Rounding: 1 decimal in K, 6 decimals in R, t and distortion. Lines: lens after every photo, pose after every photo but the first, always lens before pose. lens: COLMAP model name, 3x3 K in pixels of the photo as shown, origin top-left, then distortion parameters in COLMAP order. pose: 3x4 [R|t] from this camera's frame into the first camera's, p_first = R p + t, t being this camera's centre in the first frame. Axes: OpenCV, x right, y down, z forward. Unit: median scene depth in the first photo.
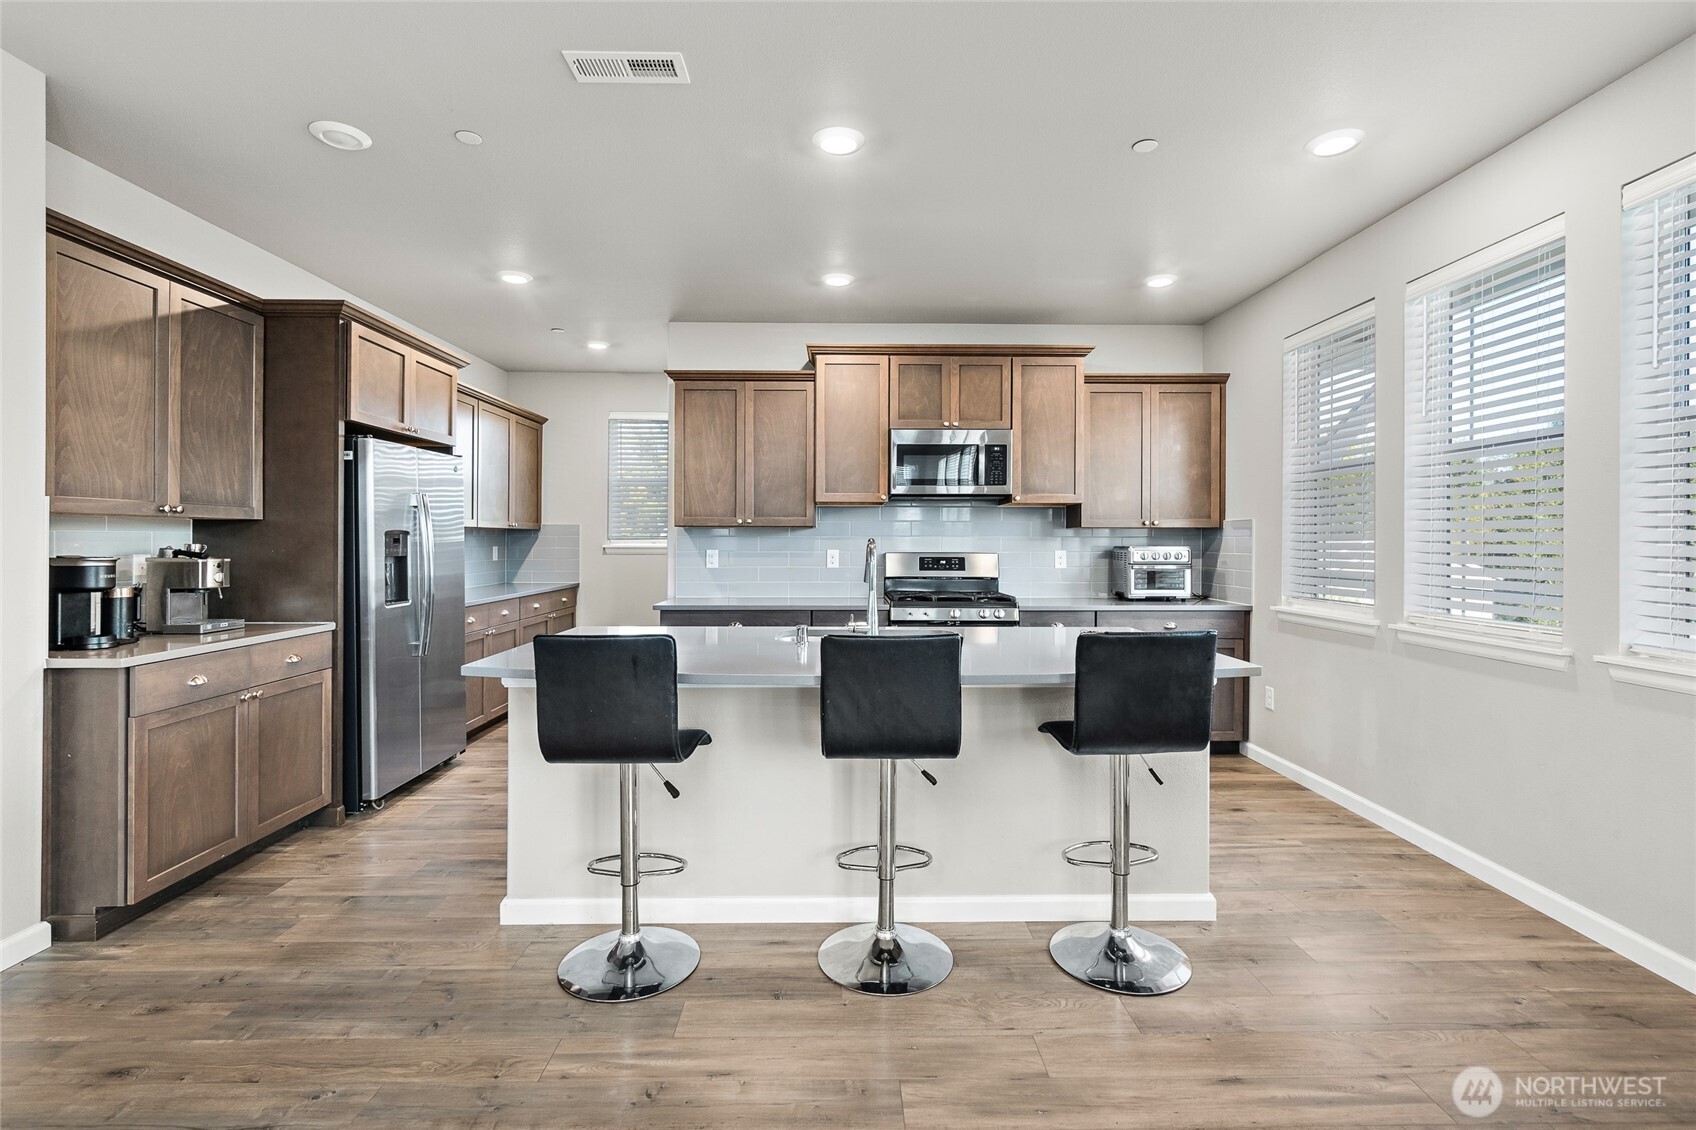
lens RADIAL K [[750.2, 0, 847.9], [0, 750.2, 542.3], [0, 0, 1]] dist [0.000306, 0.000480]
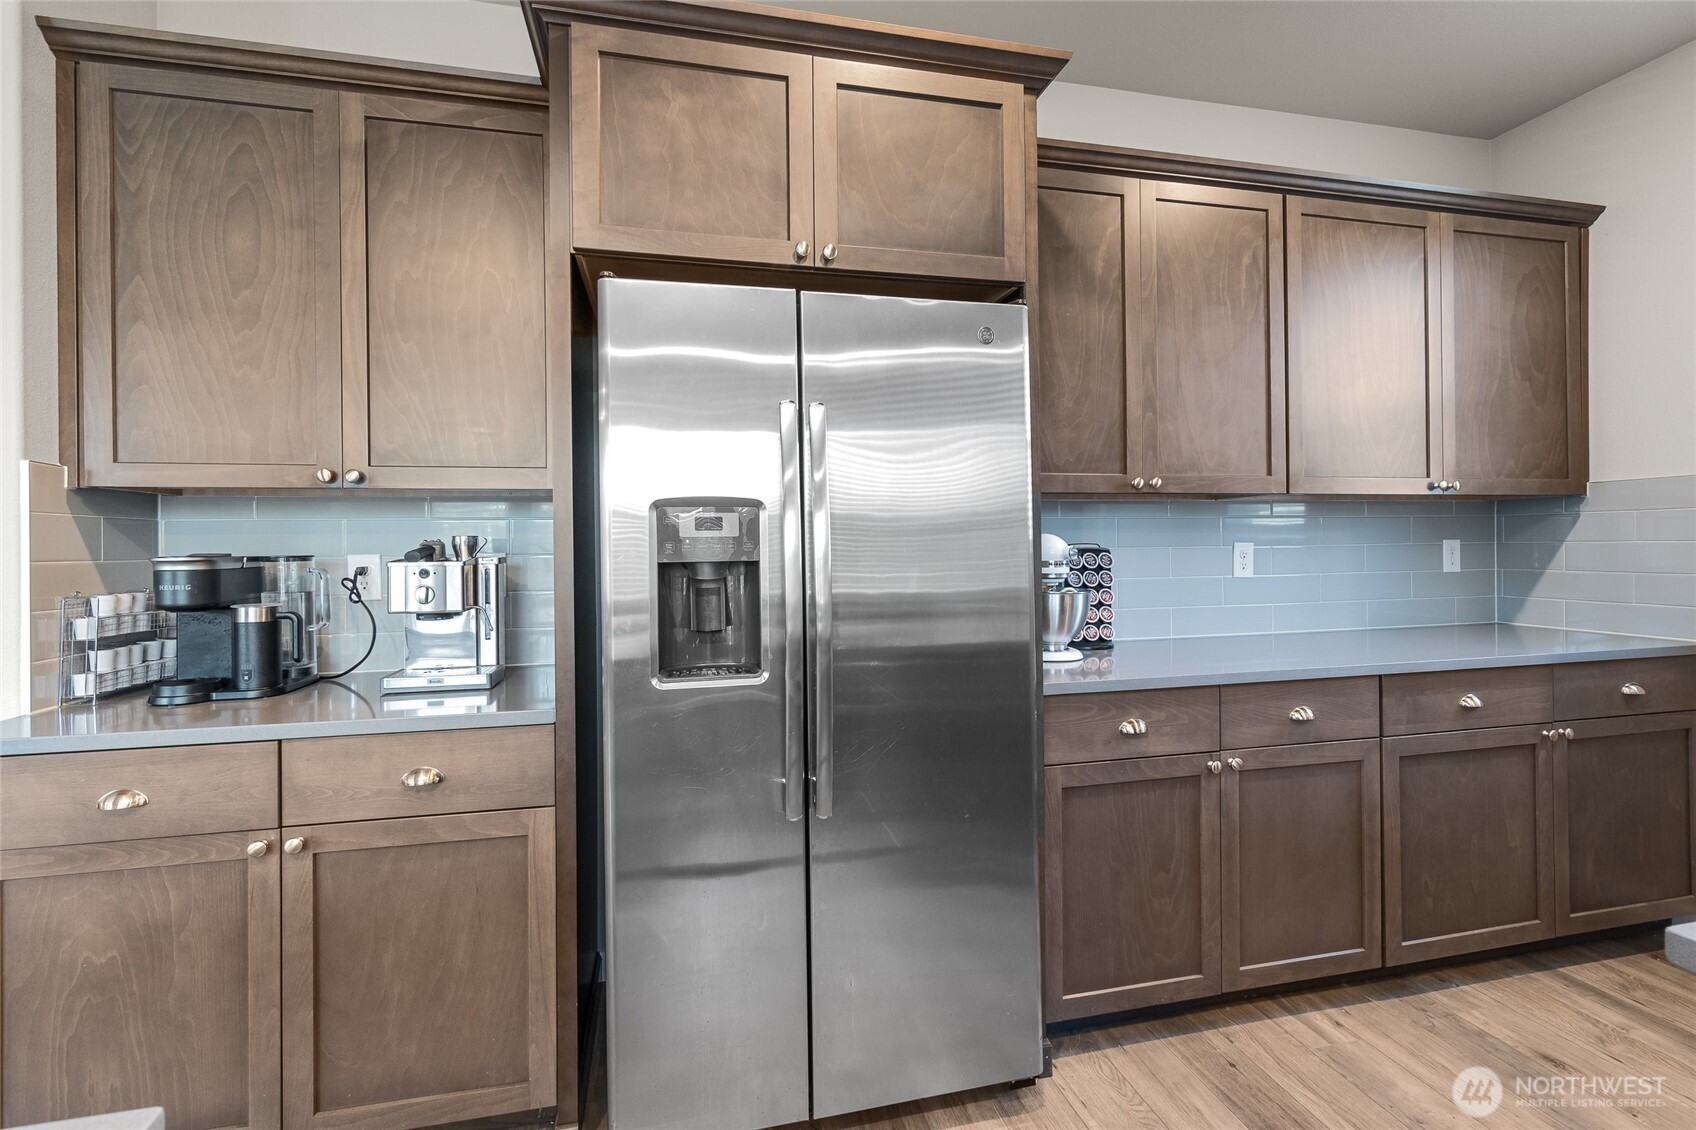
lens RADIAL K [[750.2, 0, 835.9], [0, 750.2, 548.6], [0, 0, 1]] dist [0.000306, 0.000480]
pose [[0.201942, 0.001809, -0.979396, -0.149011], [0.008053, 0.999961, 0.003507, 0.008068], [0.979364, -0.008595, 0.201920, 0.764070]]
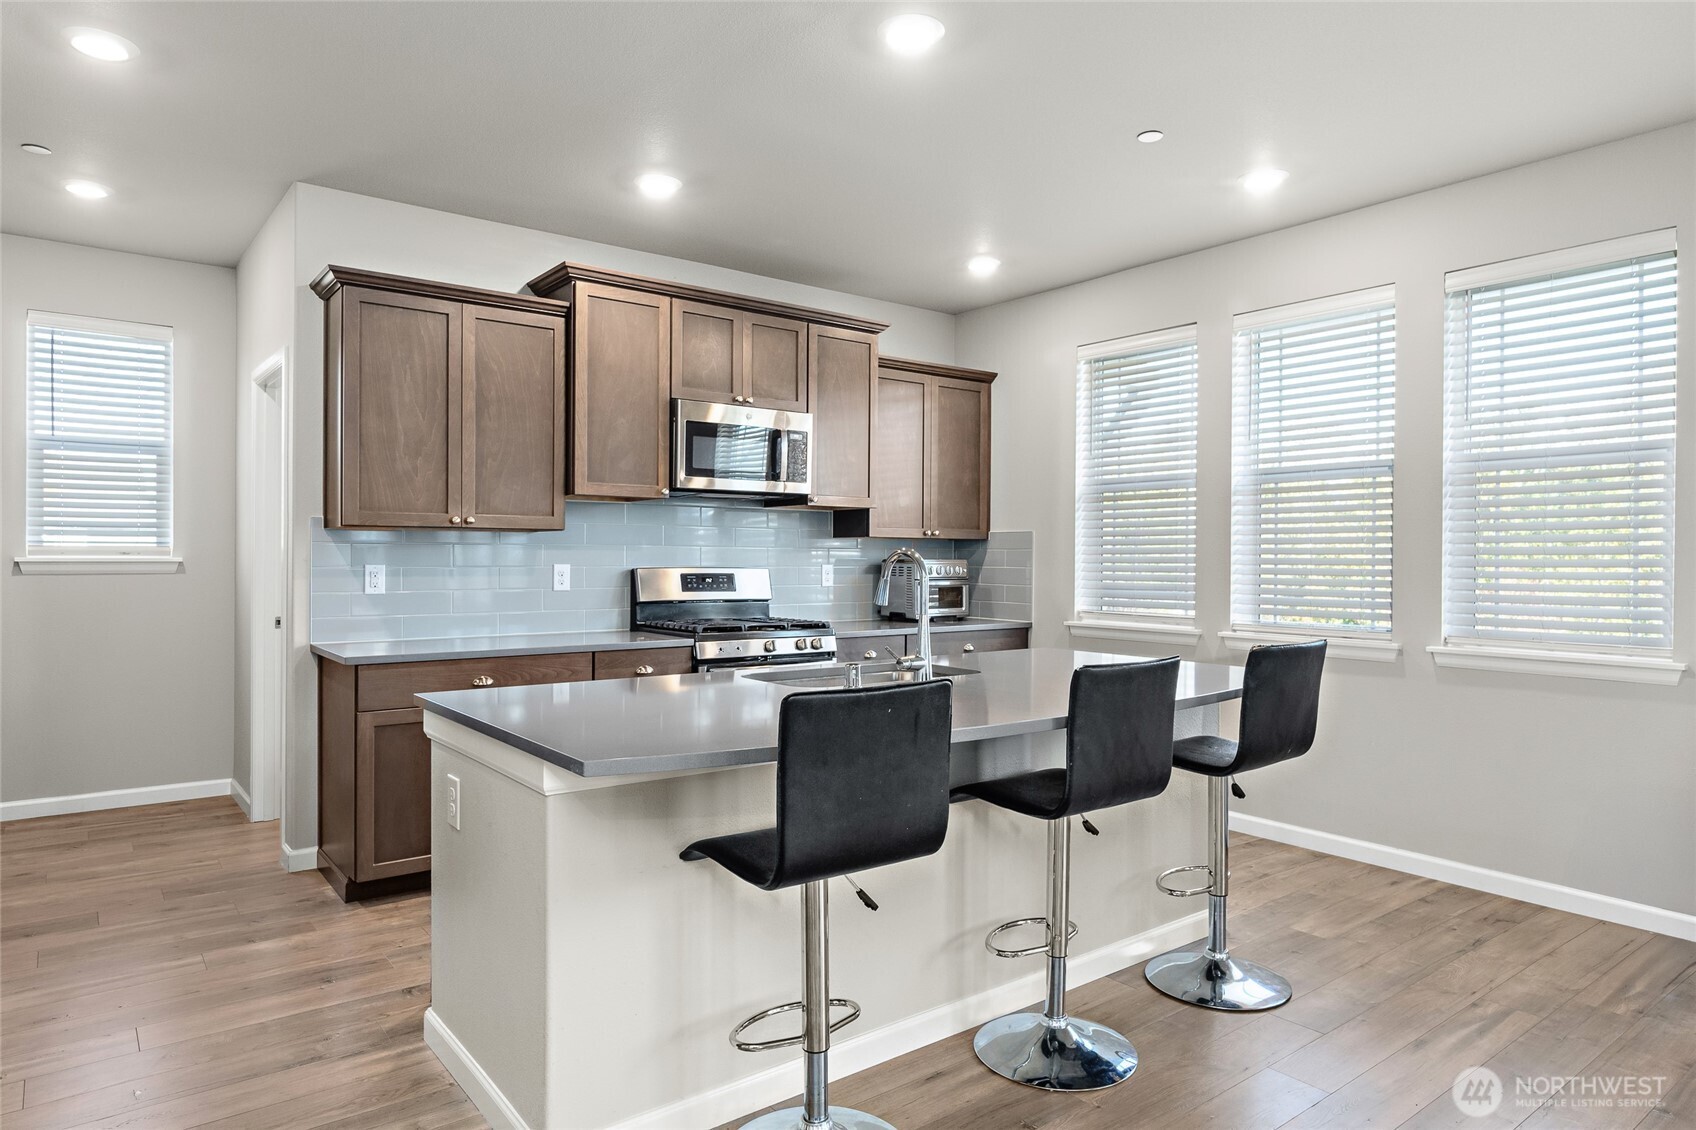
lens RADIAL K [[1001.1, 0, 842.2], [0, 1001.1, 558.2], [0, 0, 1]] dist [-0.002252, 0.002997]
pose [[0.807831, 0.001233, 0.589412, -0.384120], [-0.003497, 0.999990, 0.002701, 0.001286], [-0.589403, -0.004244, 0.807828, 0.115942]]
